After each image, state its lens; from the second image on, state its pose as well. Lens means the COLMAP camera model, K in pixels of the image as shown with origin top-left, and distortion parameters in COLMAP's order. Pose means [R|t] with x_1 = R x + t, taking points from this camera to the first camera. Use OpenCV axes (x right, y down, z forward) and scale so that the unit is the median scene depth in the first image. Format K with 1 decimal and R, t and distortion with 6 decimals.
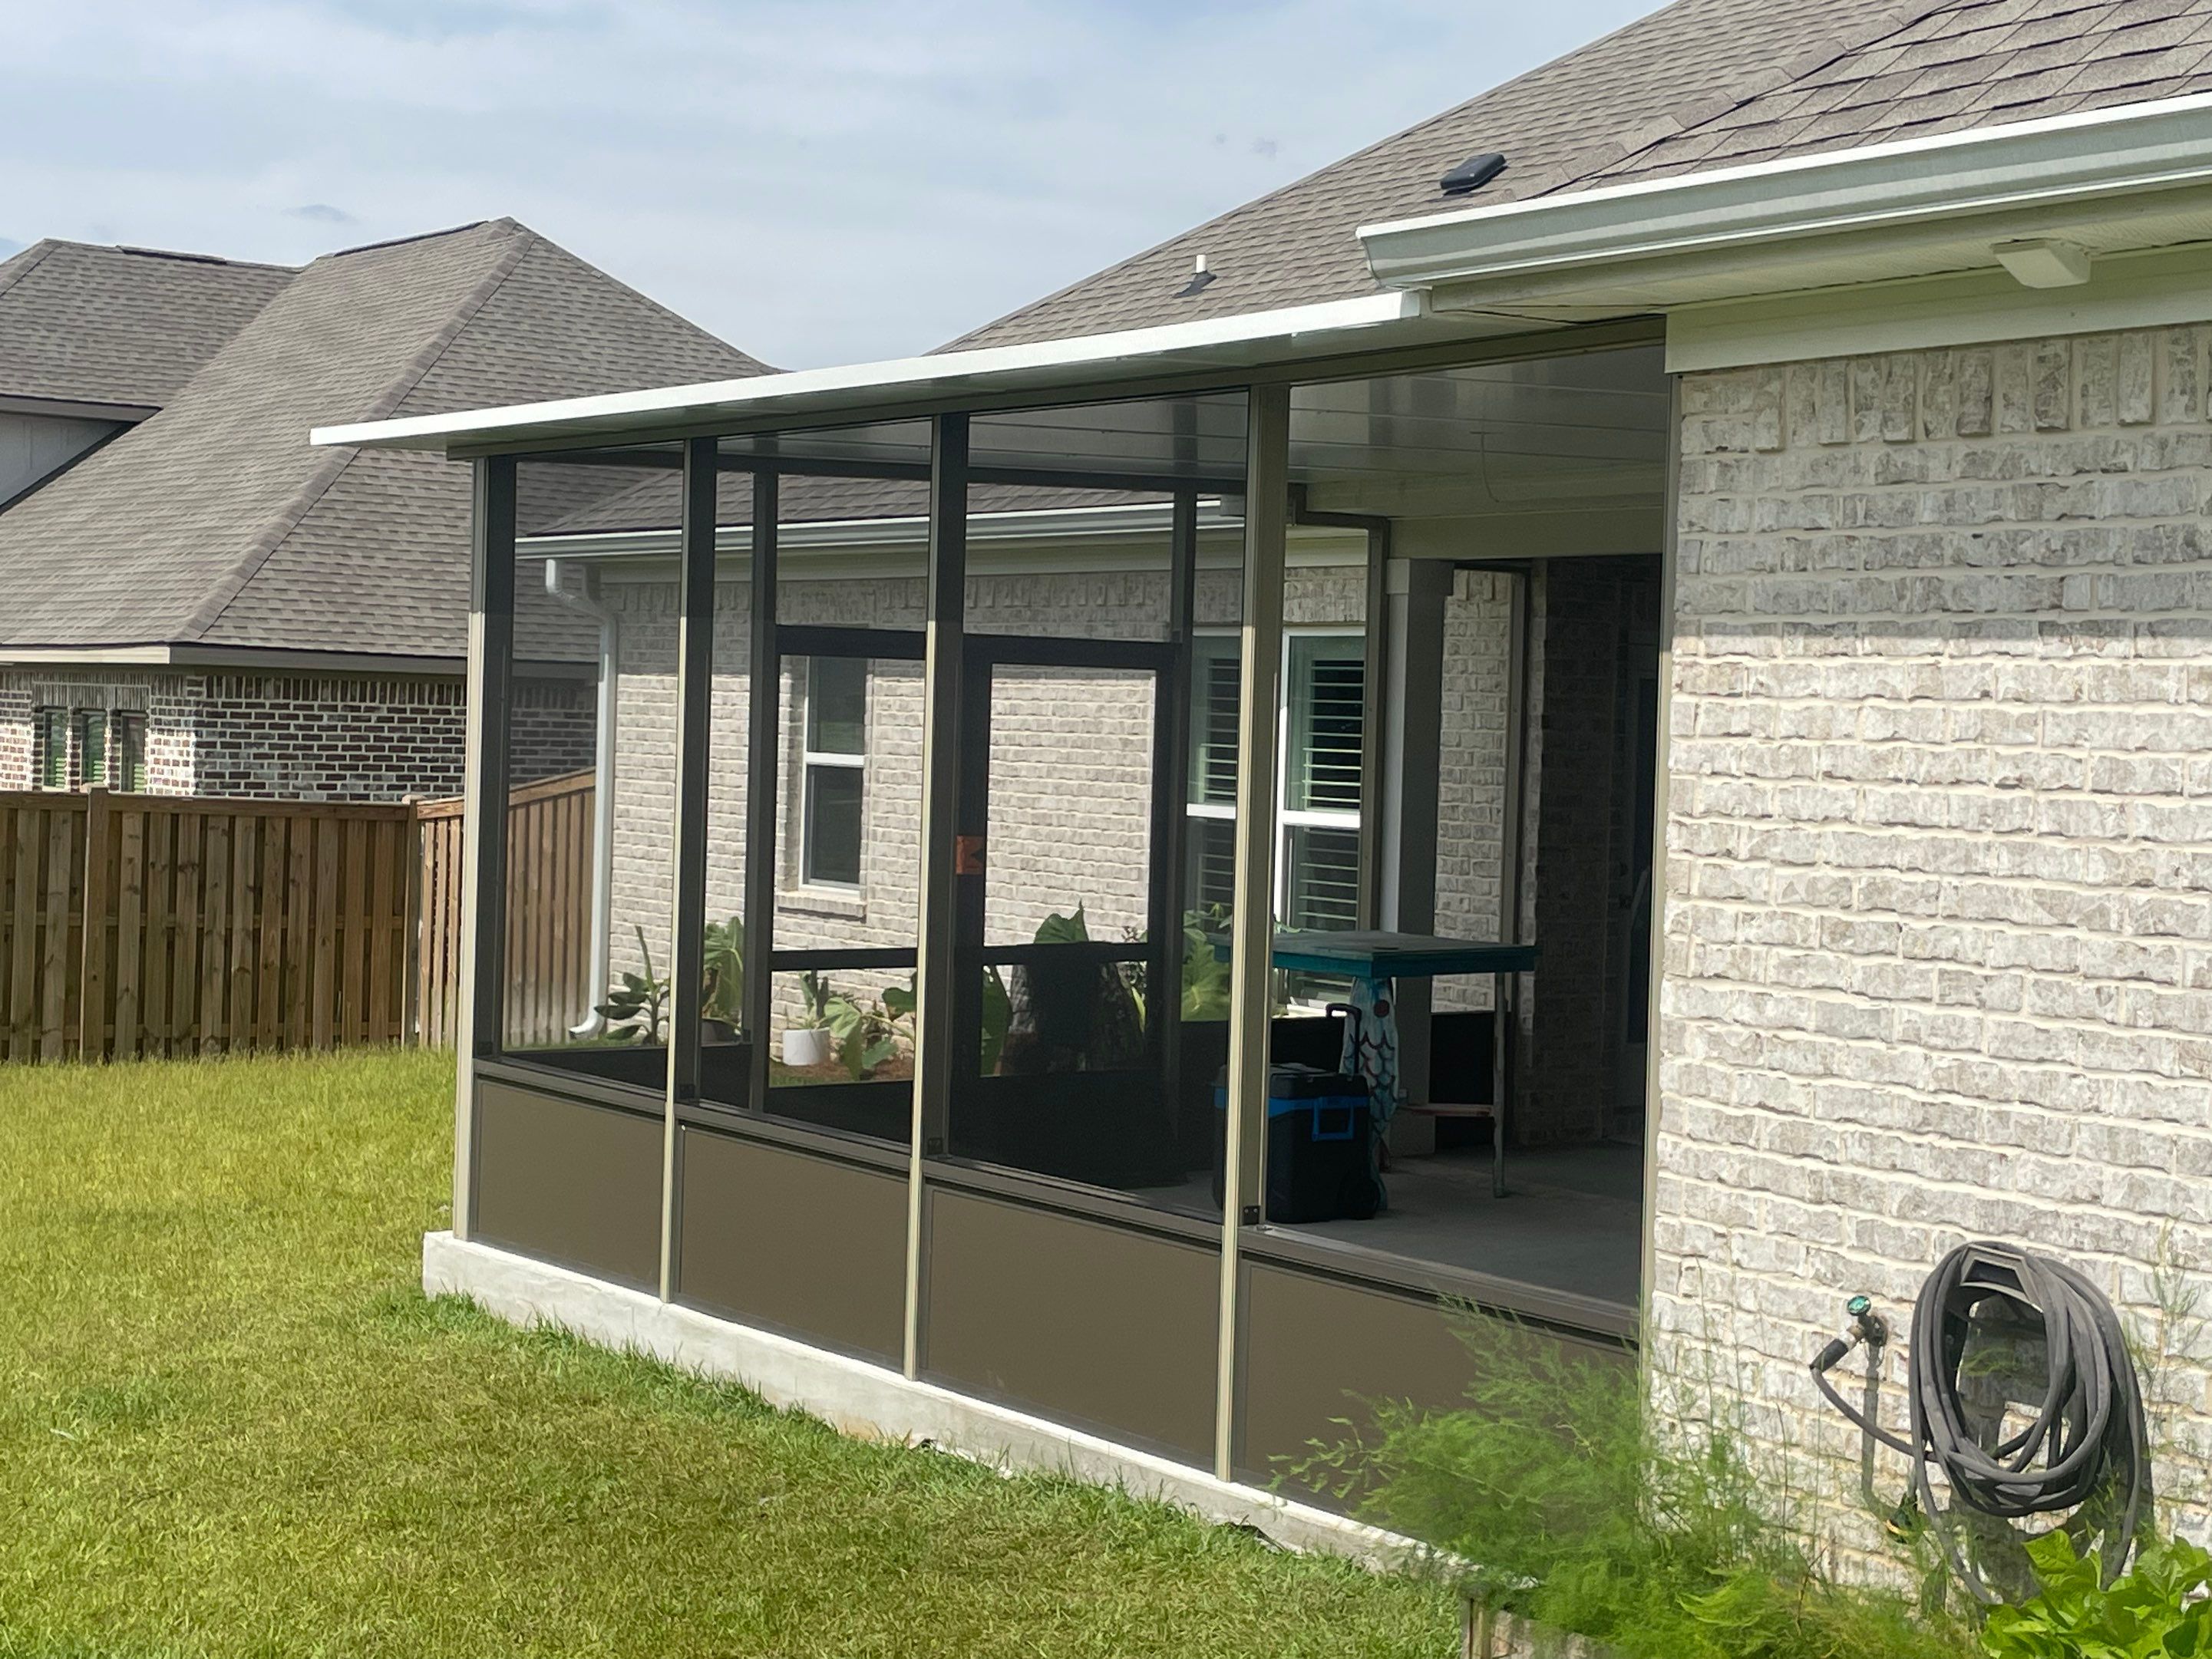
lens RADIAL K [[3258.8, 0, 1107.1], [0, 3258.8, 835.9], [0, 0, 1]] dist [0.118206, 0.000000]
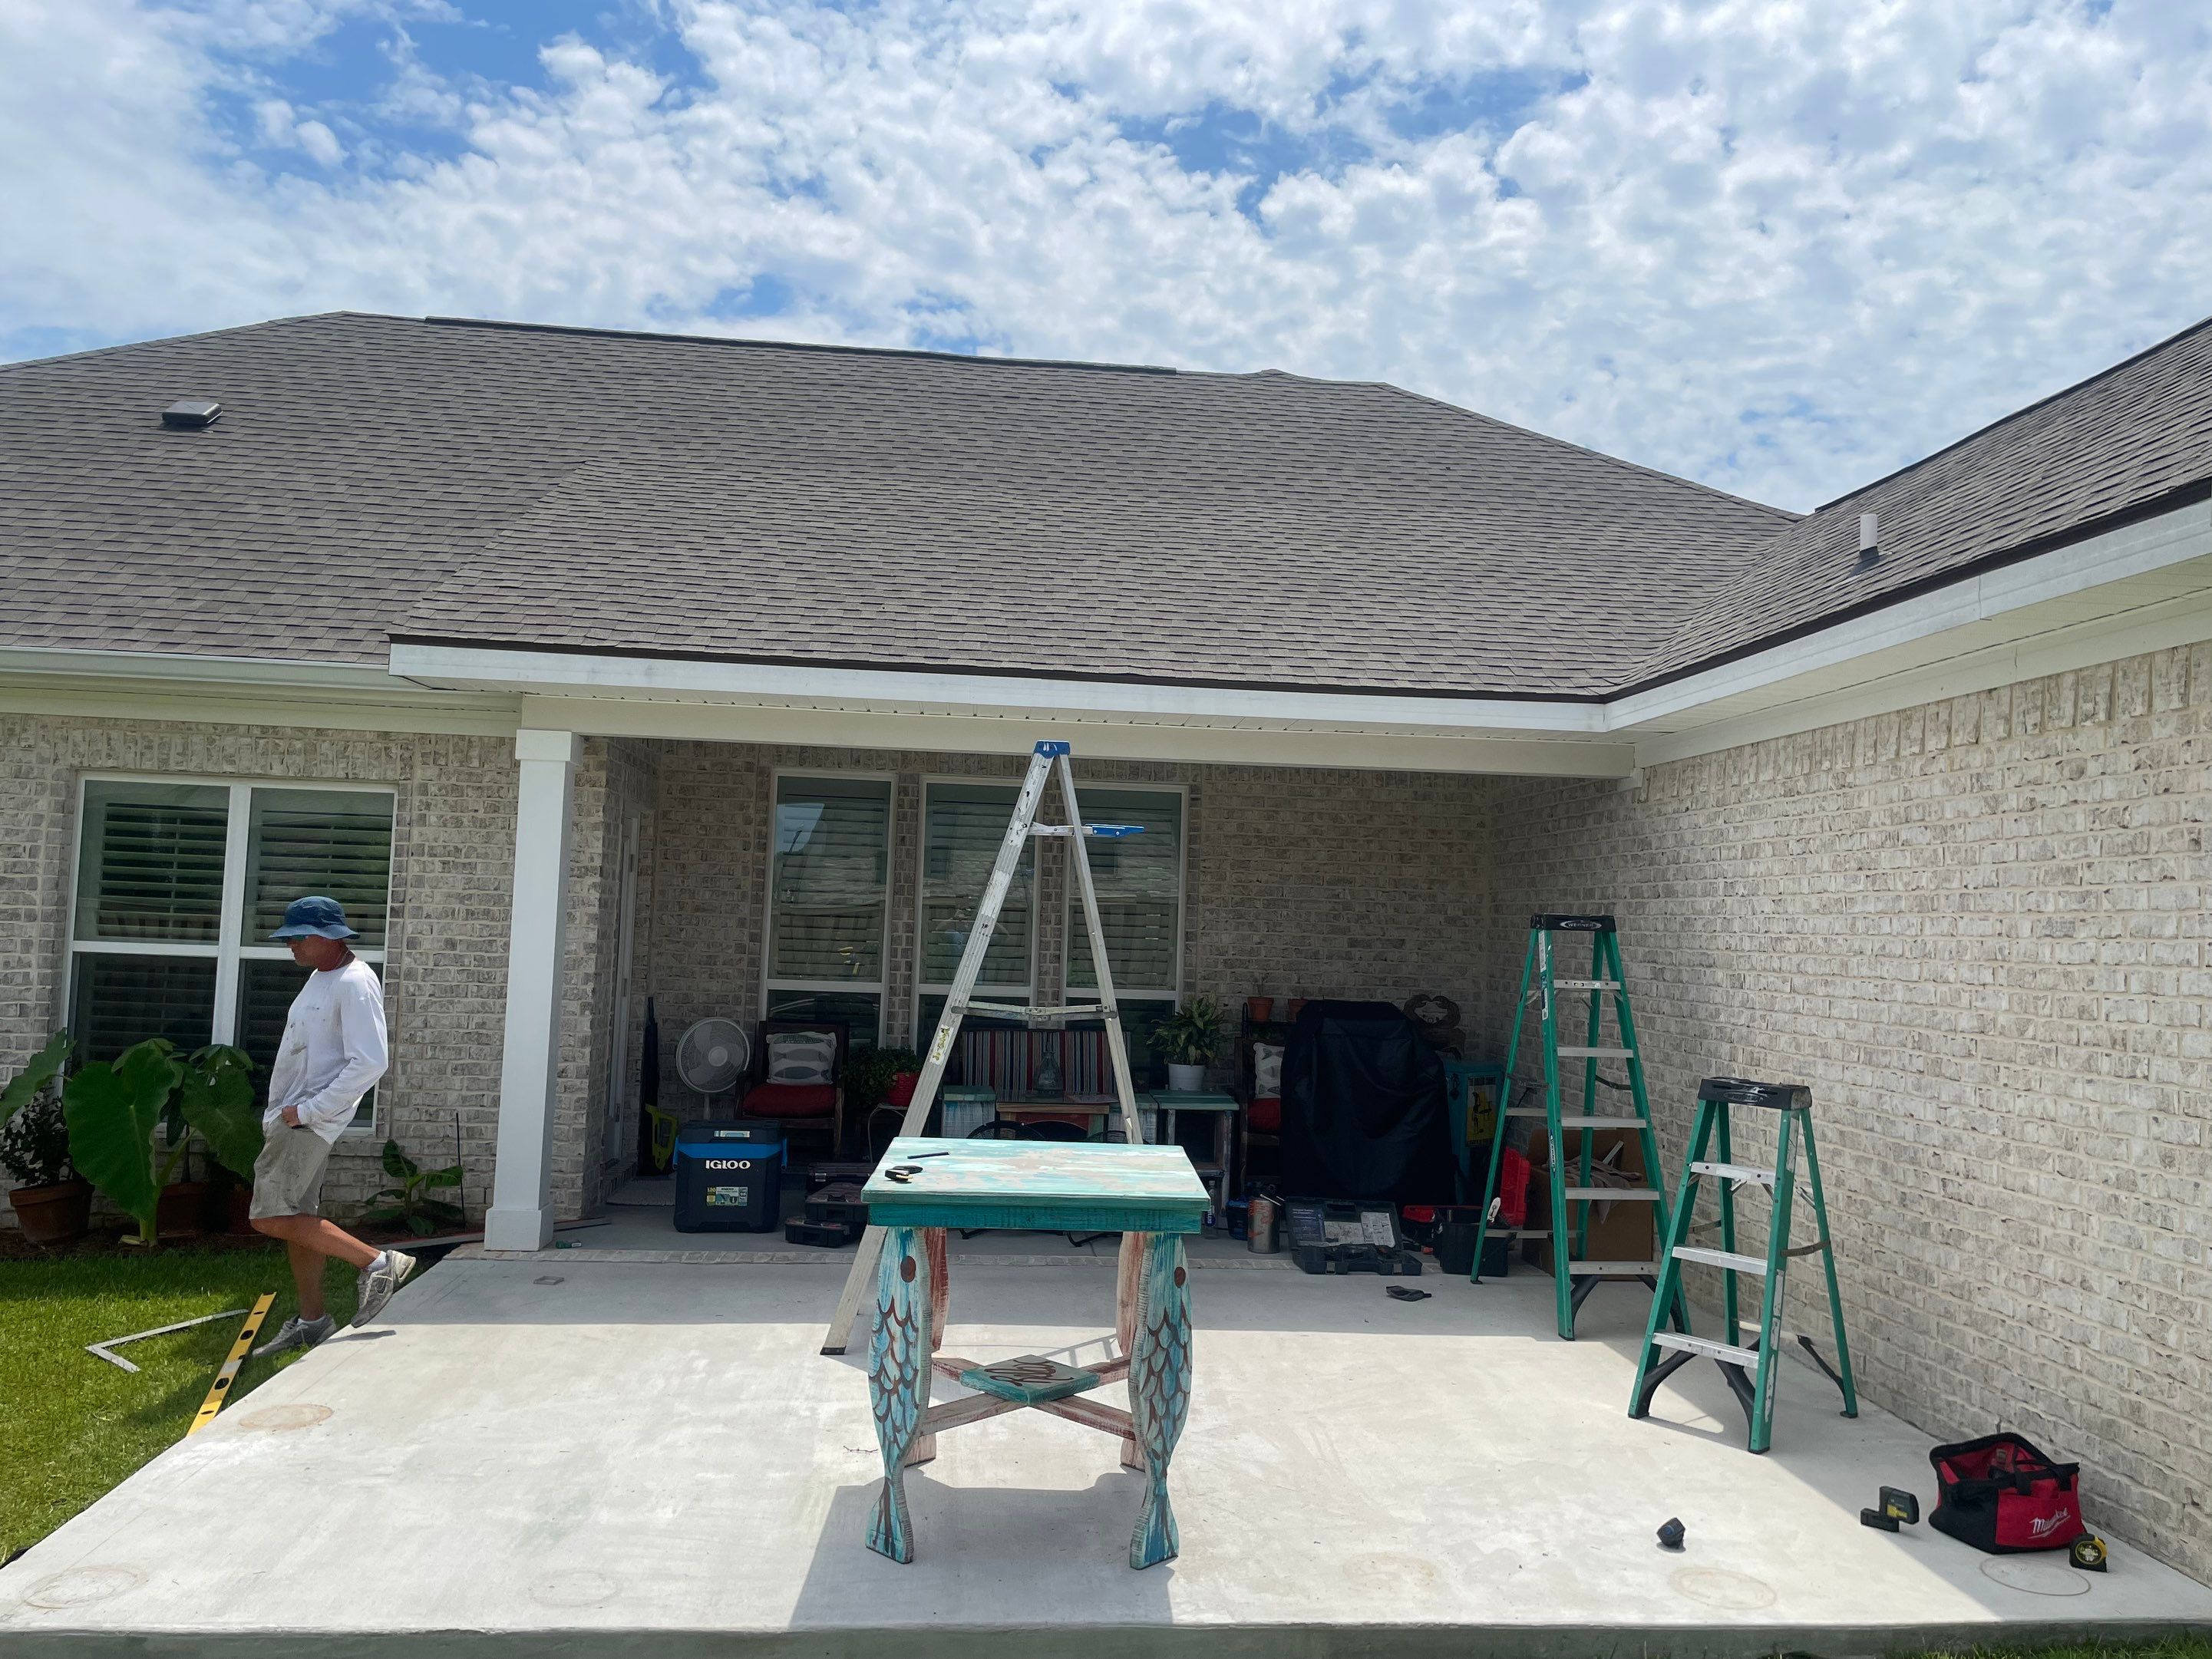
lens RADIAL K [[1666.3, 0, 1109.2], [0, 1666.3, 827.9], [0, 0, 1]] dist [0.096684, -0.122743]
pose [[0.529255, 0.040270, 0.847507, -0.670896], [0.010398, 0.998490, -0.053937, -0.033181], [-0.848399, 0.037359, 0.528037, 1.093984]]
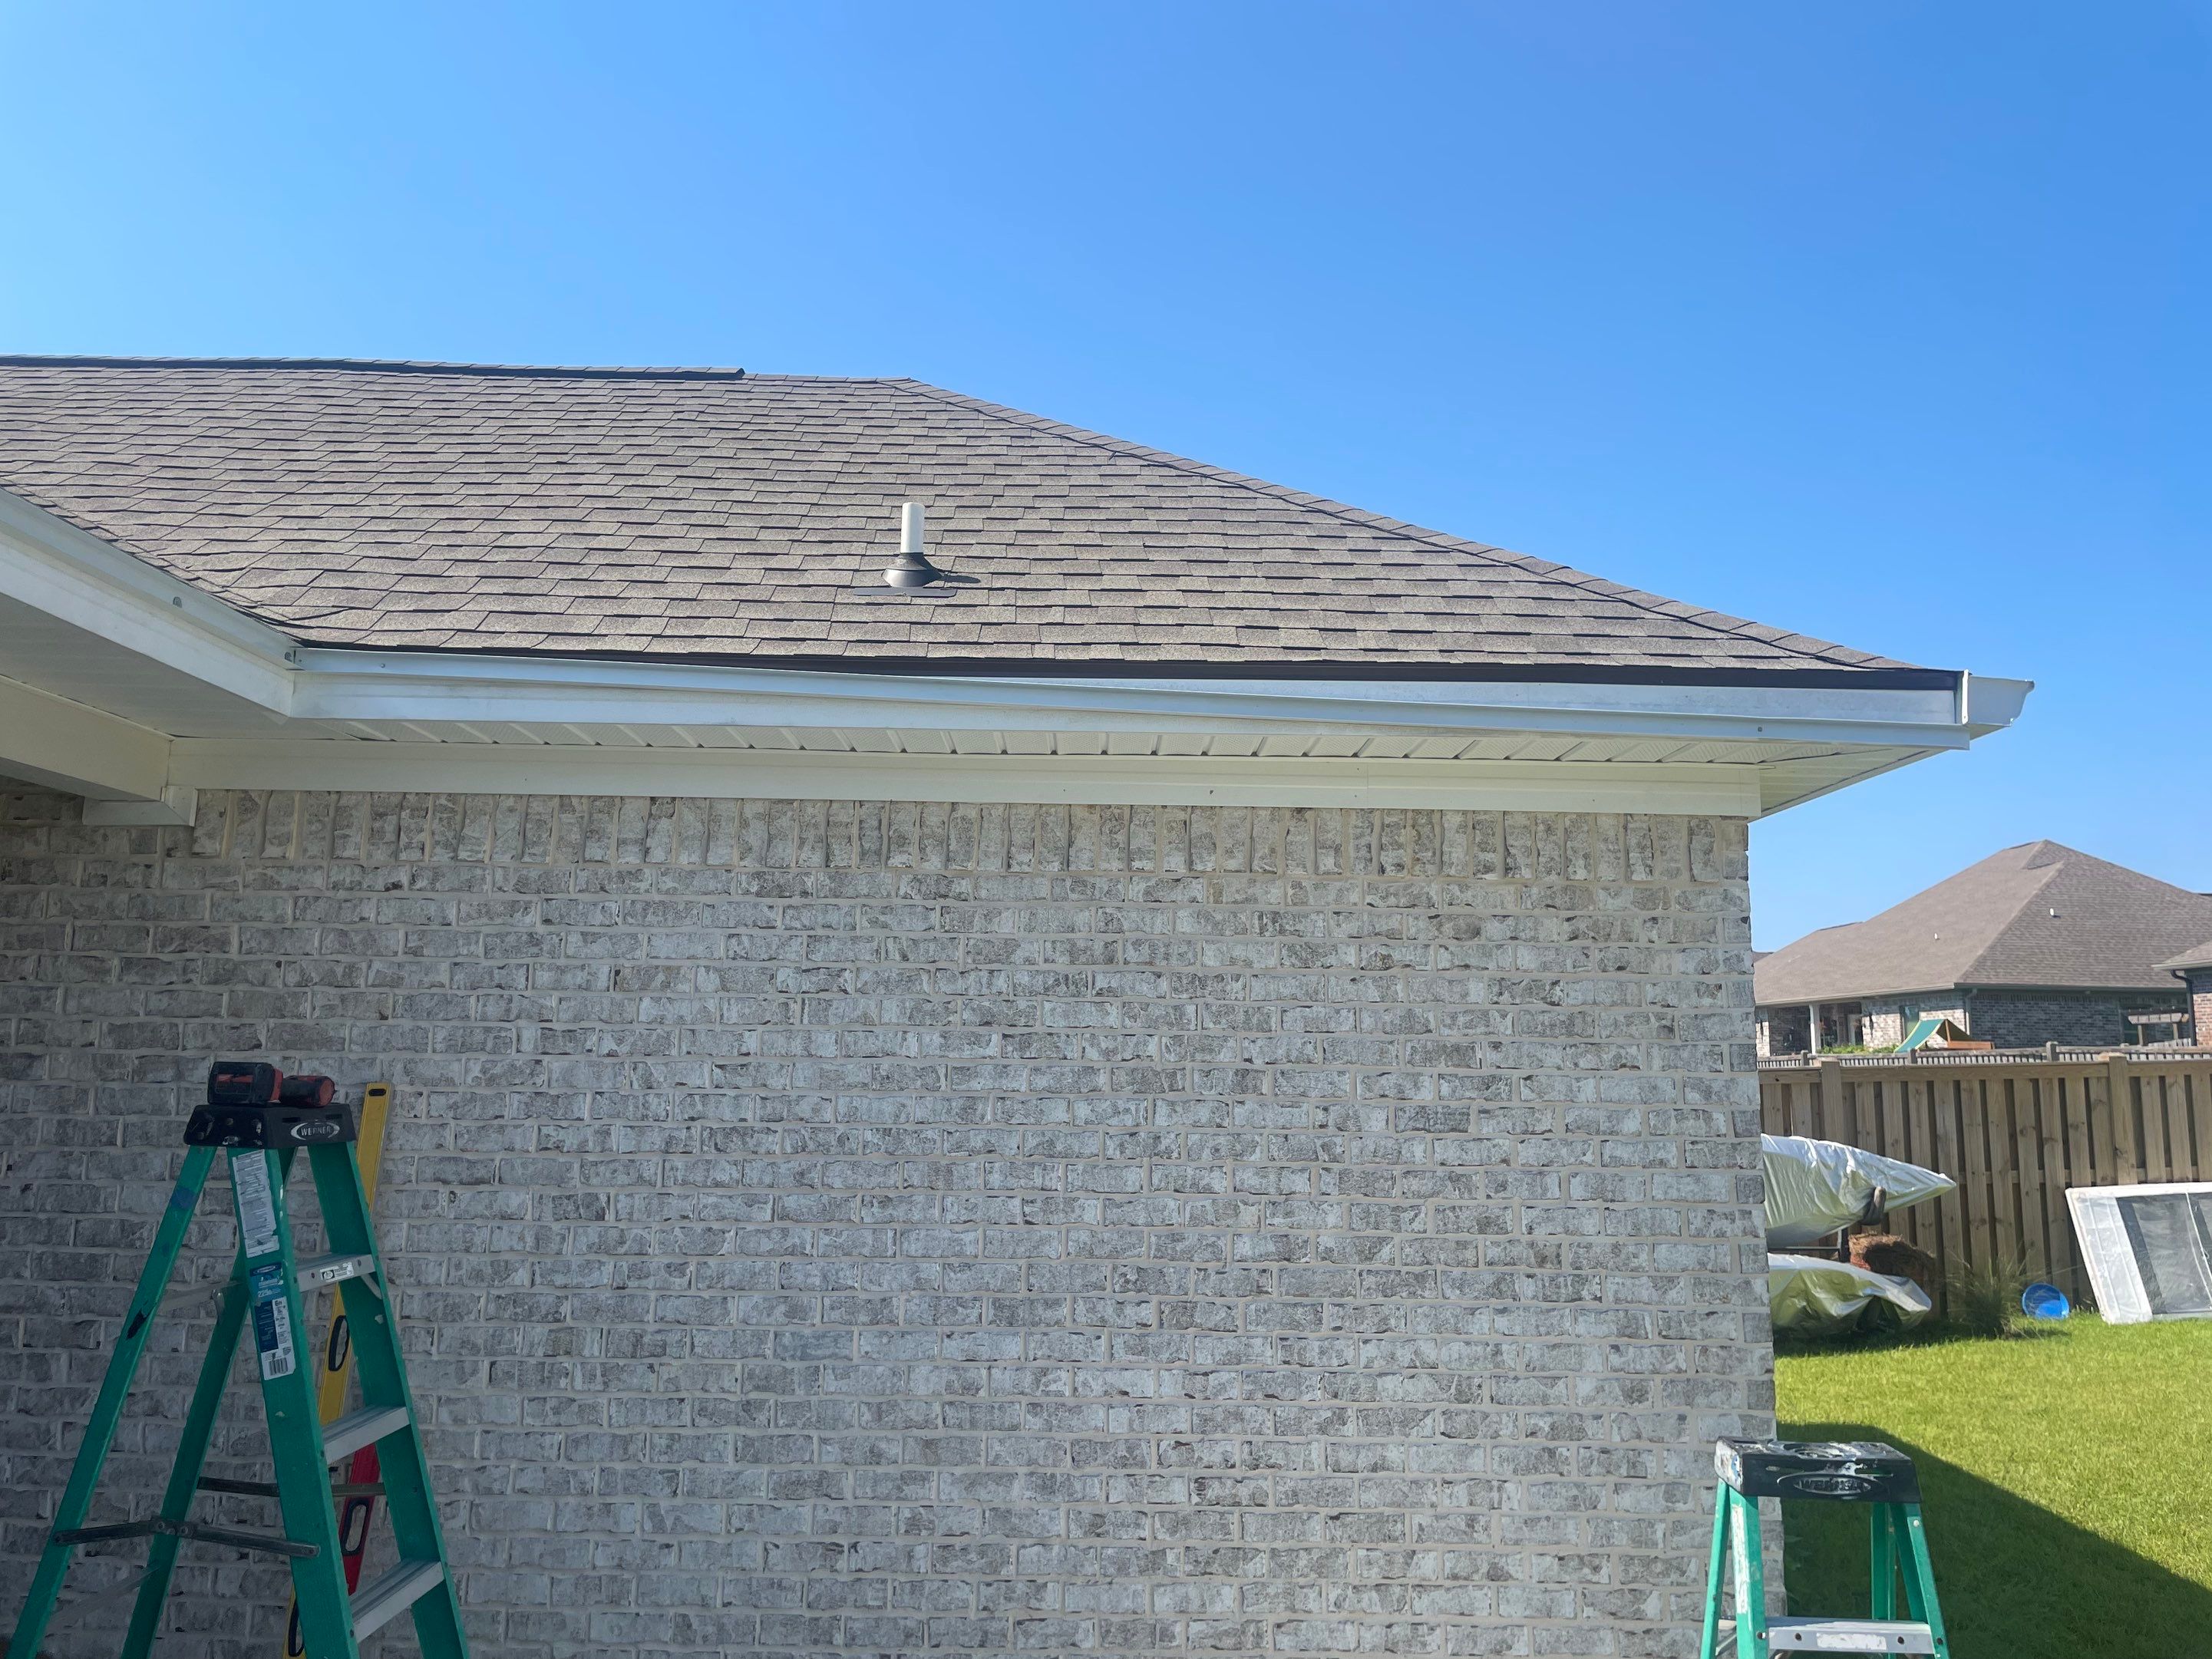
lens RADIAL K [[1666.3, 0, 1123.0], [0, 1666.3, 798.4], [0, 0, 1]] dist [0.096684, -0.122743]
pose [[-0.807383, 0.051961, 0.587735, -0.014936], [-0.017573, 0.993555, -0.111979, -0.074773], [-0.589766, -0.100738, -0.801266, 1.768111]]
